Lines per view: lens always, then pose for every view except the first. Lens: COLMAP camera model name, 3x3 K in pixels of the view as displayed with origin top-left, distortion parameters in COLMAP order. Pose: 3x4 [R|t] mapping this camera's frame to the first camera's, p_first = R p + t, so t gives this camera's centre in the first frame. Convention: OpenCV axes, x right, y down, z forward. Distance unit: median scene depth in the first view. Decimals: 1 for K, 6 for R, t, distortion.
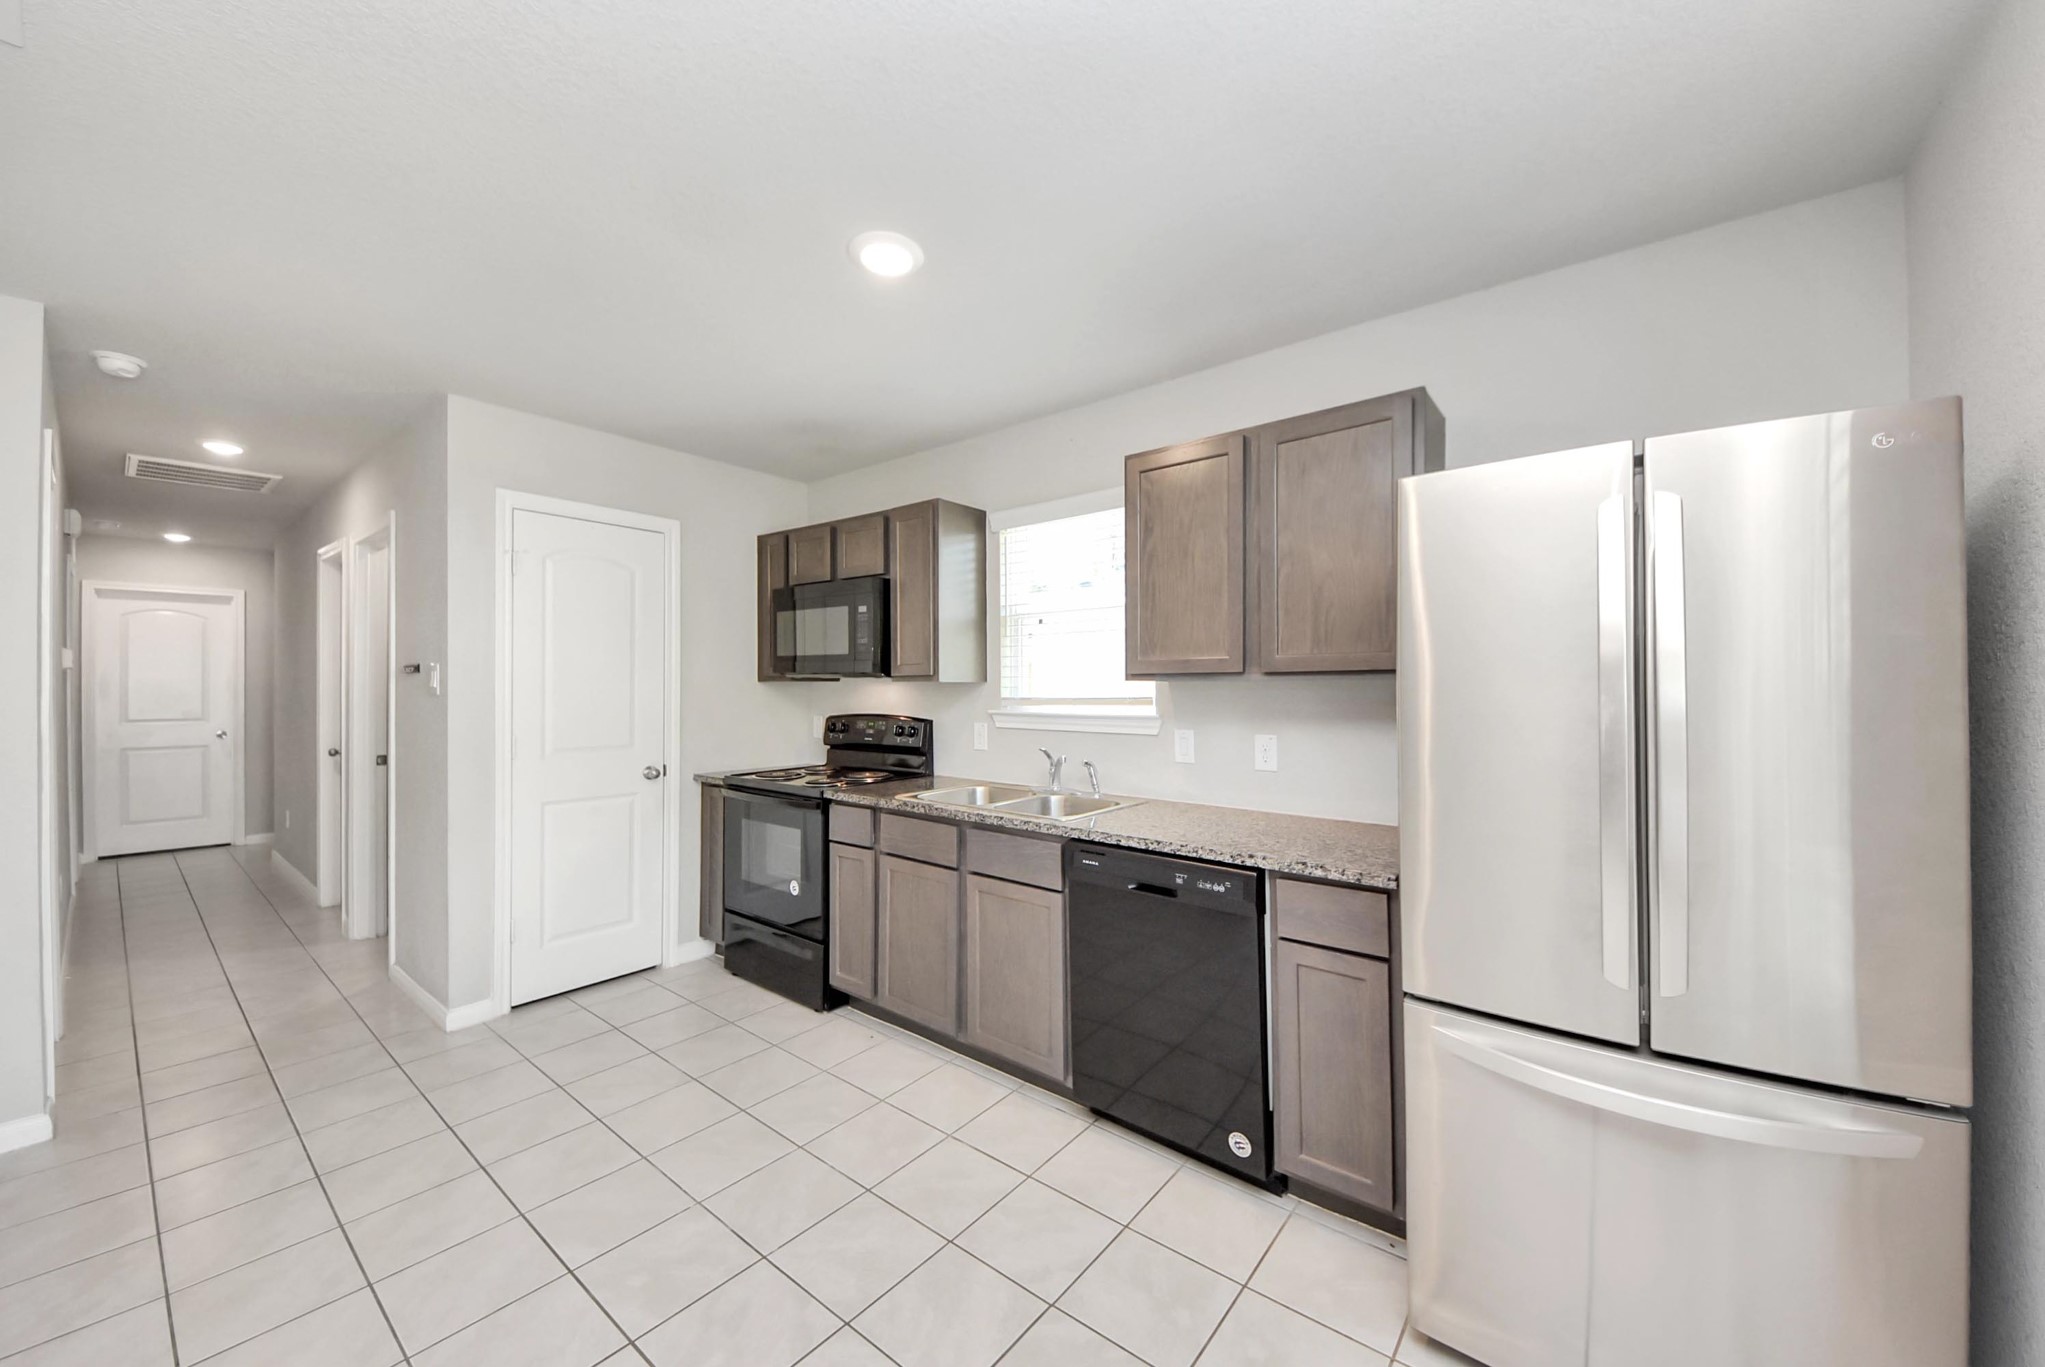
lens RADIAL K [[724.8, 0, 1022.5], [0, 724.8, 683.5], [0, 0, 1]] dist [-0.000738, -0.000046]
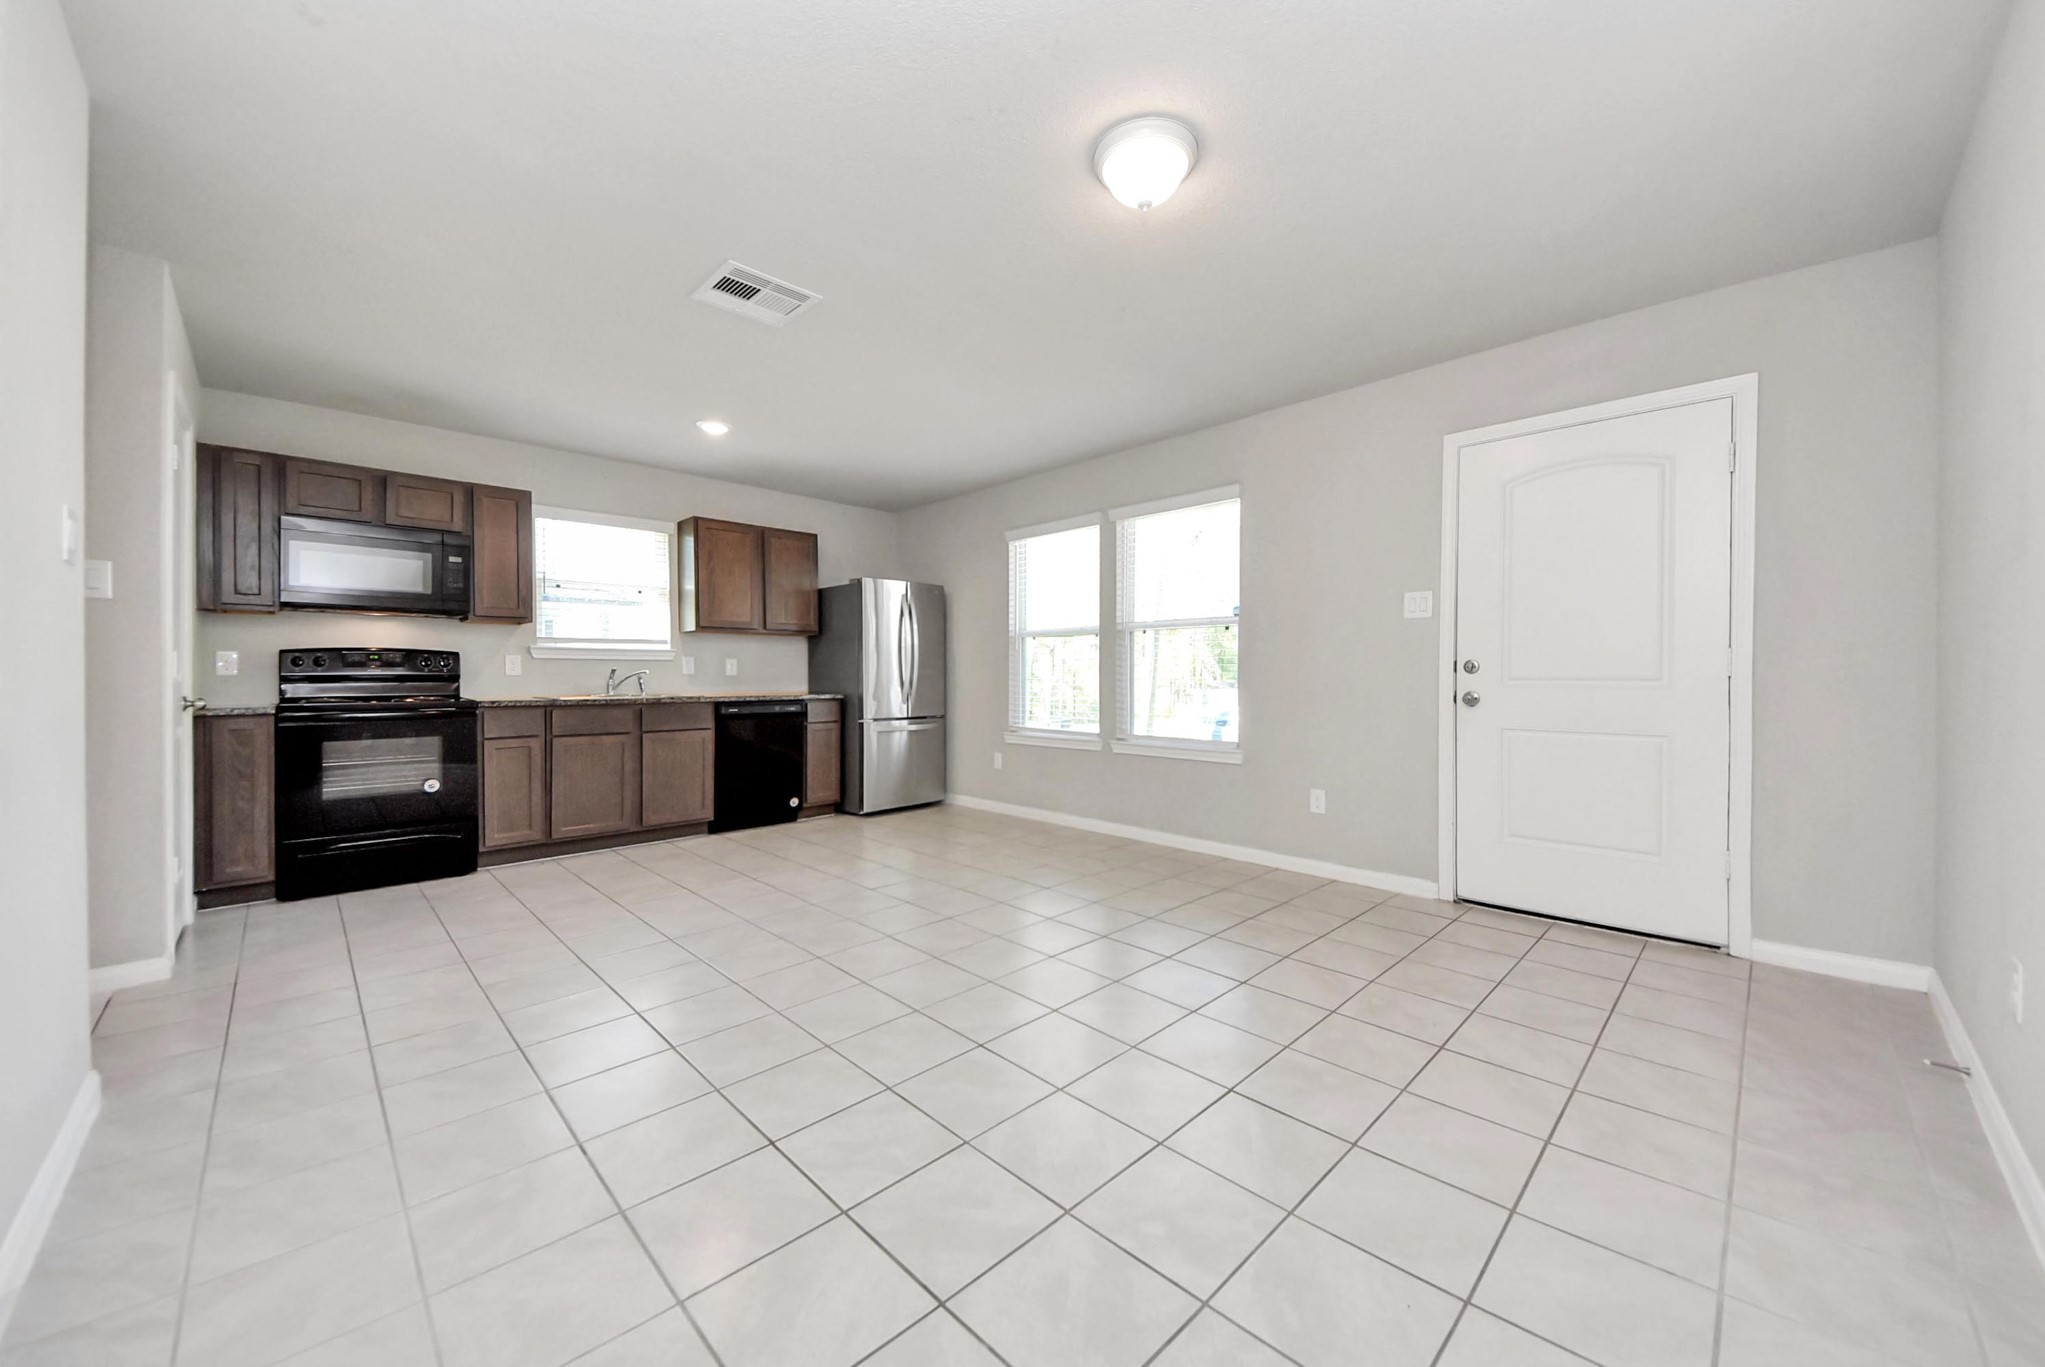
lens RADIAL K [[782.6, 0, 1066.4], [0, 782.6, 682.3], [0, 0, 1]] dist [-0.000672, -0.000116]
pose [[0.098347, -0.005851, 0.995135, -1.521394], [-0.003845, 0.999973, 0.006259, 0.099389], [-0.995145, -0.004442, 0.098322, -0.179905]]
